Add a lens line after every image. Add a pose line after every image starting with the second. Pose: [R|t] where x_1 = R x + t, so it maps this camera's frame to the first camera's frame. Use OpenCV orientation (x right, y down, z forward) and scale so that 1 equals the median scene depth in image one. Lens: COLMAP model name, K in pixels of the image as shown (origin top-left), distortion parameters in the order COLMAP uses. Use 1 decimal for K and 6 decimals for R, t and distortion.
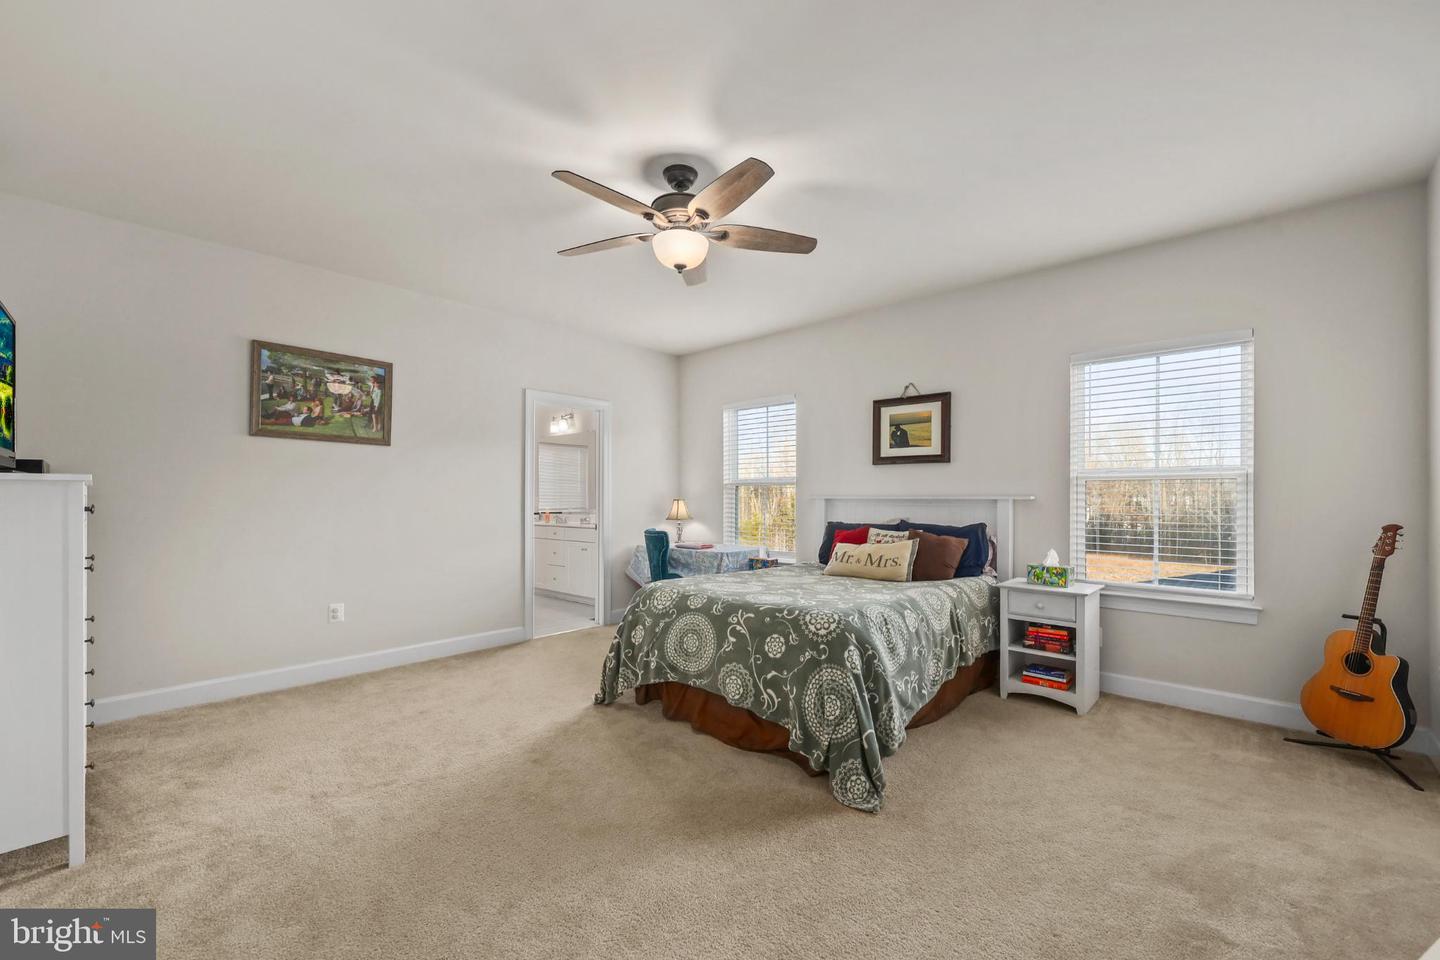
lens RADIAL K [[584.5, 0, 720.2], [0, 584.5, 487.9], [0, 0, 1]] dist [0.000323, 0.000022]
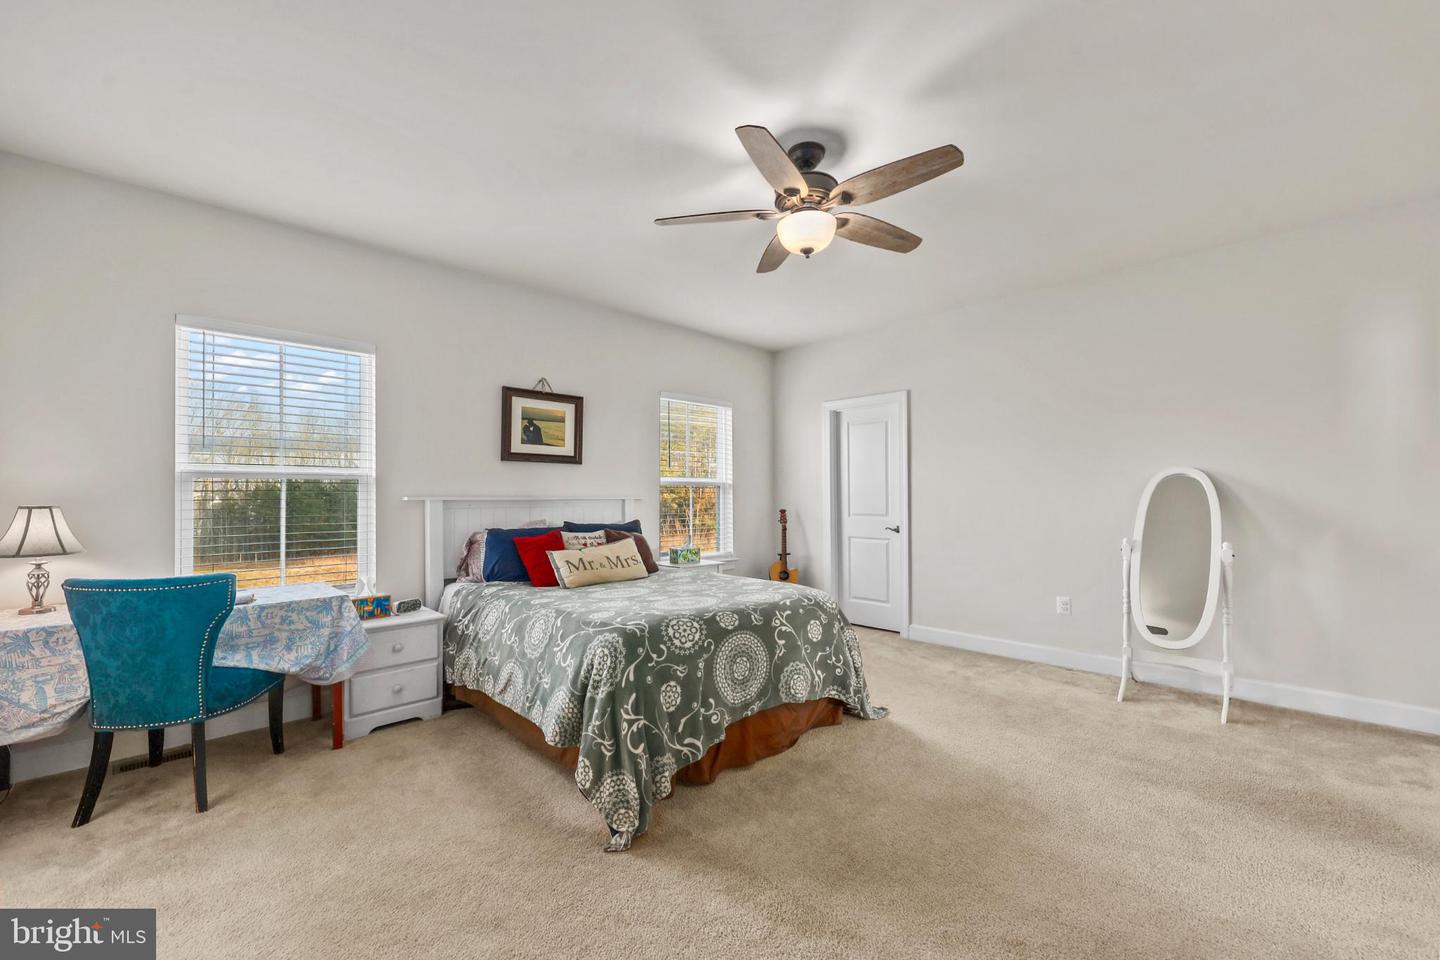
lens RADIAL K [[584.5, 0, 720.2], [0, 584.5, 487.9], [0, 0, 1]] dist [0.000323, 0.000022]
pose [[0.060779, 0.015221, 0.998035, -0.629428], [-0.008644, 0.999854, -0.014722, 0.011475], [-0.998114, -0.007733, 0.060901, 0.684368]]
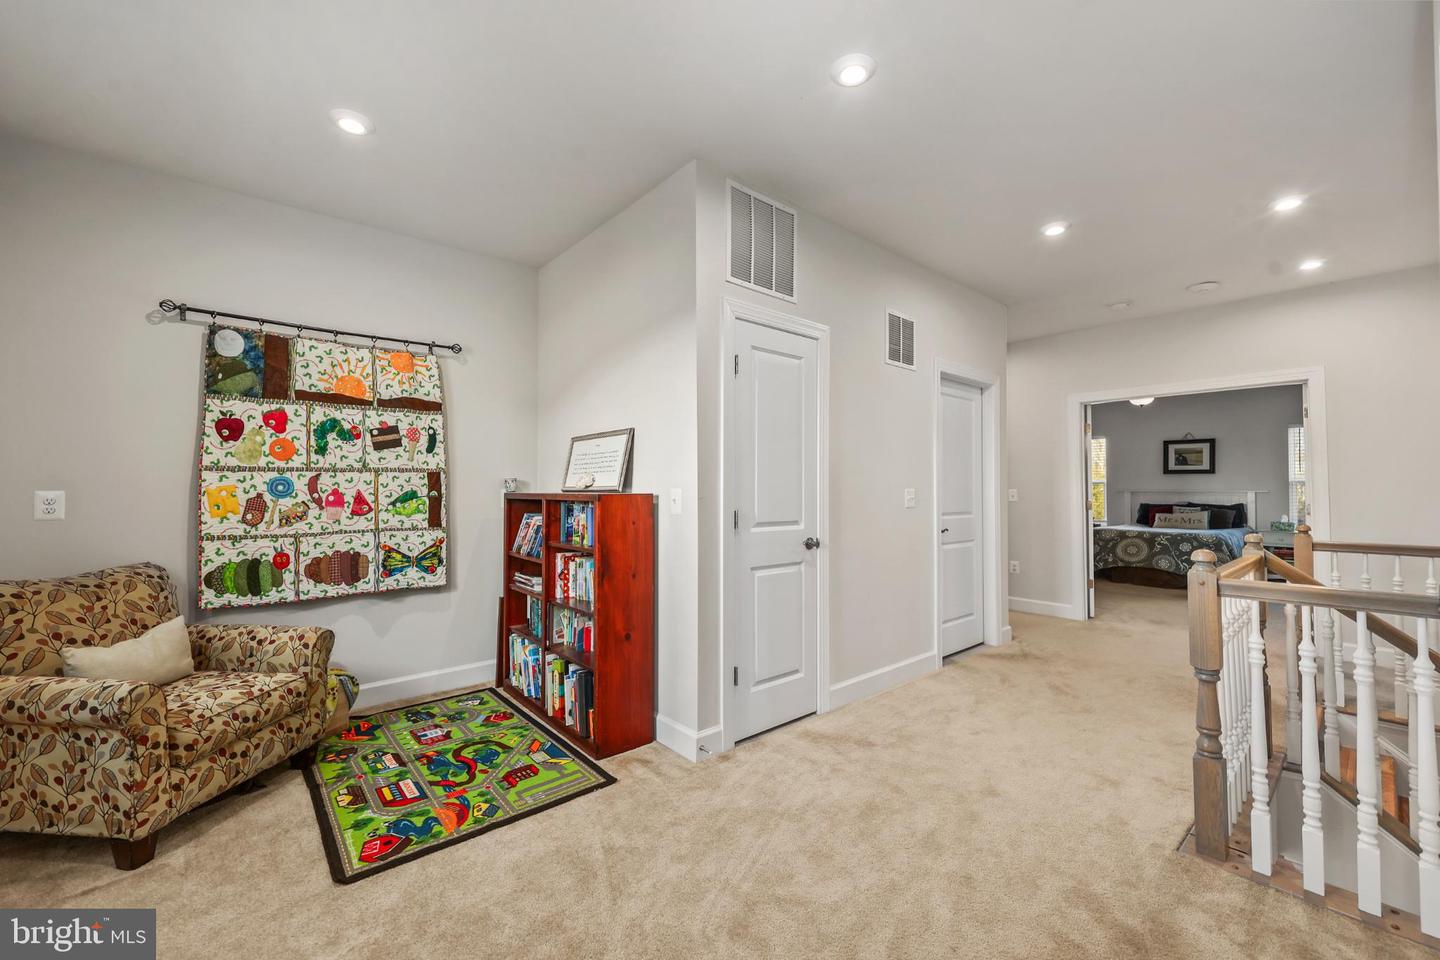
lens RADIAL K [[576.7, 0, 720.0], [0, 576.7, 480.0], [0, 0, 1]] dist [0.000278, 0.000031]
pose [[0.992781, -0.003242, -0.119898, -1.047824], [0.003636, 0.999989, 0.003066, -0.033719], [0.119887, -0.003480, 0.992781, -1.157787]]
